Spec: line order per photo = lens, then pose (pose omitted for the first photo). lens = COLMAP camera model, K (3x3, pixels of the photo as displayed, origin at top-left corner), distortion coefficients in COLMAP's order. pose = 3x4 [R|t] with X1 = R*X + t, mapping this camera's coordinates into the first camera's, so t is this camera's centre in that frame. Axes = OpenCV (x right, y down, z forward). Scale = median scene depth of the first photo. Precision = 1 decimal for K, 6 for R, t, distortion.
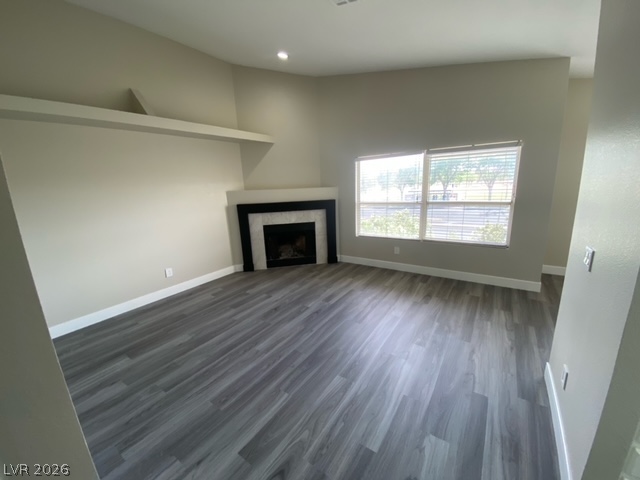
lens RADIAL K [[258.6, 0, 317.4], [0, 258.6, 240.2], [0, 0, 1]] dist [0.018030, -0.018369]
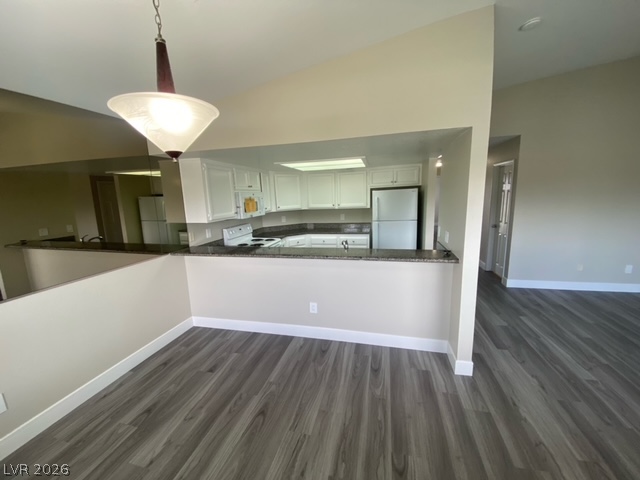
lens RADIAL K [[258.6, 0, 317.4], [0, 258.6, 240.2], [0, 0, 1]] dist [0.018030, -0.018369]
pose [[-0.934797, 0.137385, -0.327537, 1.197576], [-0.000240, 0.921920, 0.387381, -0.289993], [0.355183, 0.362201, -0.861774, 1.017146]]
